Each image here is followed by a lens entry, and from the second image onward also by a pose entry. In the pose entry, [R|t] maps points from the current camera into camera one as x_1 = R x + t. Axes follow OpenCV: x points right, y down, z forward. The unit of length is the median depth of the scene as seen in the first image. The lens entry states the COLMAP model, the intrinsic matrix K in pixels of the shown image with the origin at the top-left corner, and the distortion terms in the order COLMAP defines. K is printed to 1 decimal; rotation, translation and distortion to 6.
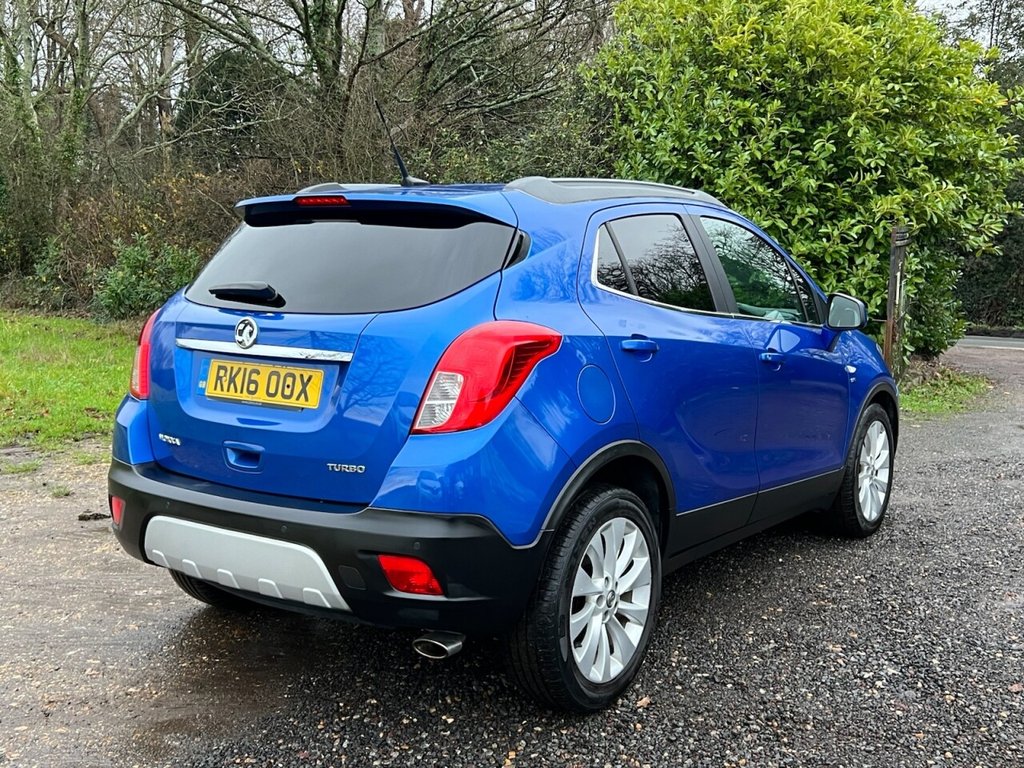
lens RADIAL K [[1089.5, 0, 521.9], [0, 1089.5, 371.8], [0, 0, 1]] dist [0.112962, -0.248808]
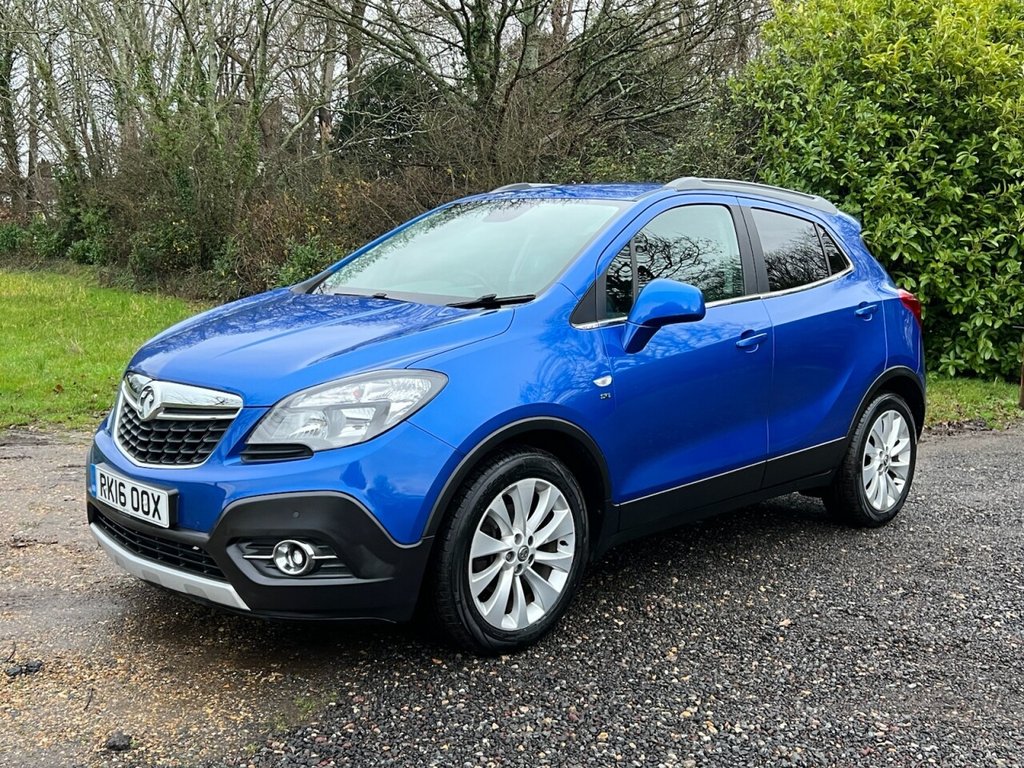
lens RADIAL K [[1073.9, 0, 509.2], [0, 1073.9, 375.4], [0, 0, 1]] dist [0.109247, -0.226335]
pose [[0.991006, 0.036151, -0.128838, -0.015301], [-0.036616, 0.999329, -0.001234, 0.017537], [0.128707, 0.005941, 0.991665, -0.069217]]
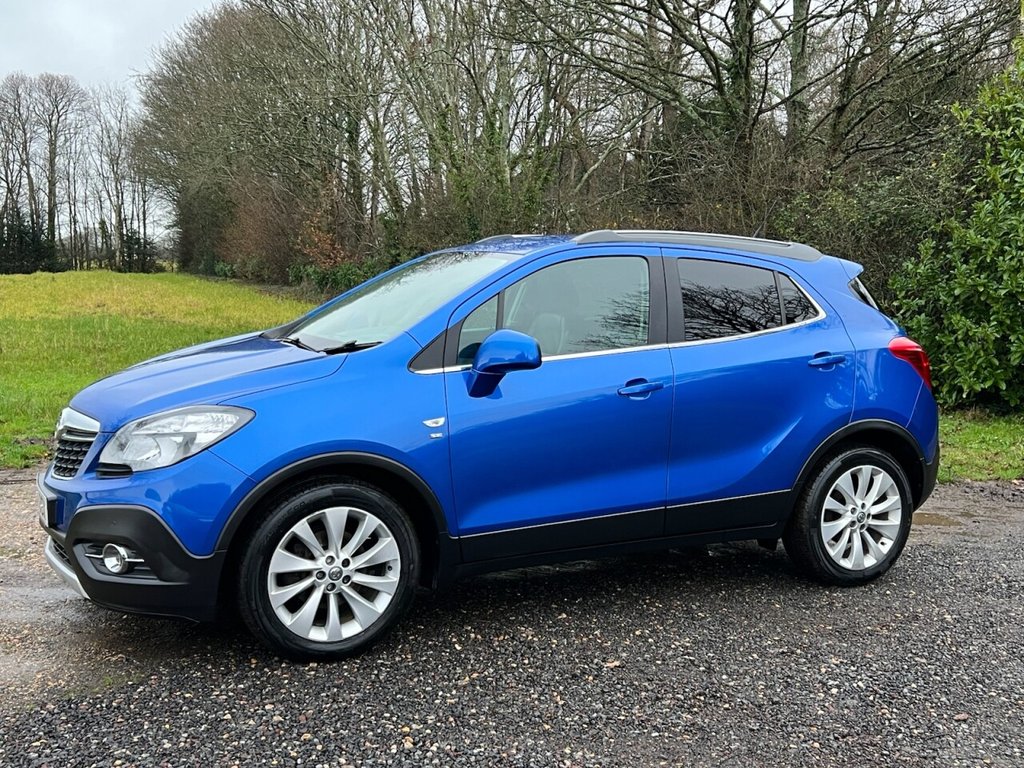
lens RADIAL K [[1071.5, 0, 506.9], [0, 1071.5, 387.8], [0, 0, 1]] dist [0.102863, -0.201446]
pose [[0.895633, 0.061603, -0.440506, 0.185099], [-0.069724, 0.997564, -0.002257, 0.002847], [0.439294, 0.032735, 0.897747, -0.045604]]
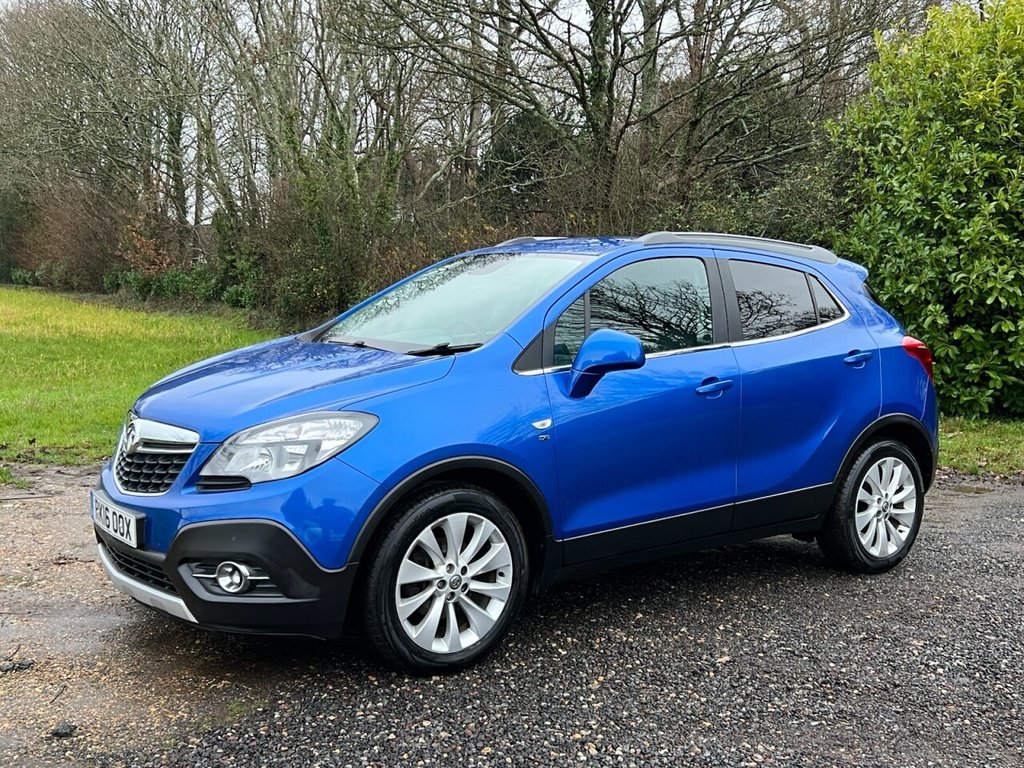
lens RADIAL K [[1071.5, 0, 506.9], [0, 1071.5, 387.8], [0, 0, 1]] dist [0.102863, -0.201446]
pose [[0.960941, 0.041843, -0.273572, 0.070847], [-0.049405, 0.998562, -0.020810, 0.012994], [0.272308, 0.033513, 0.961626, -0.083963]]
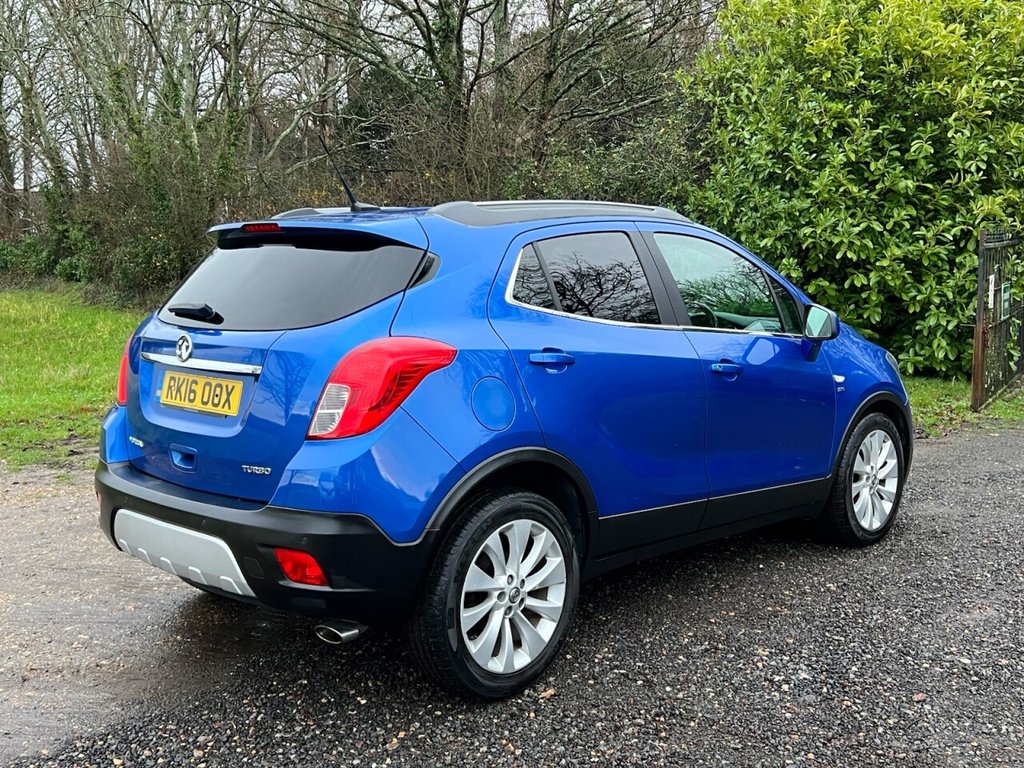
lens RADIAL K [[1089.5, 0, 521.9], [0, 1089.5, 371.8], [0, 0, 1]] dist [0.112962, -0.248808]
pose [[0.988285, 0.002263, -0.152603, 0.089935], [-0.002549, 0.999995, -0.001677, -0.003396], [0.152598, 0.002046, 0.988286, -0.020308]]
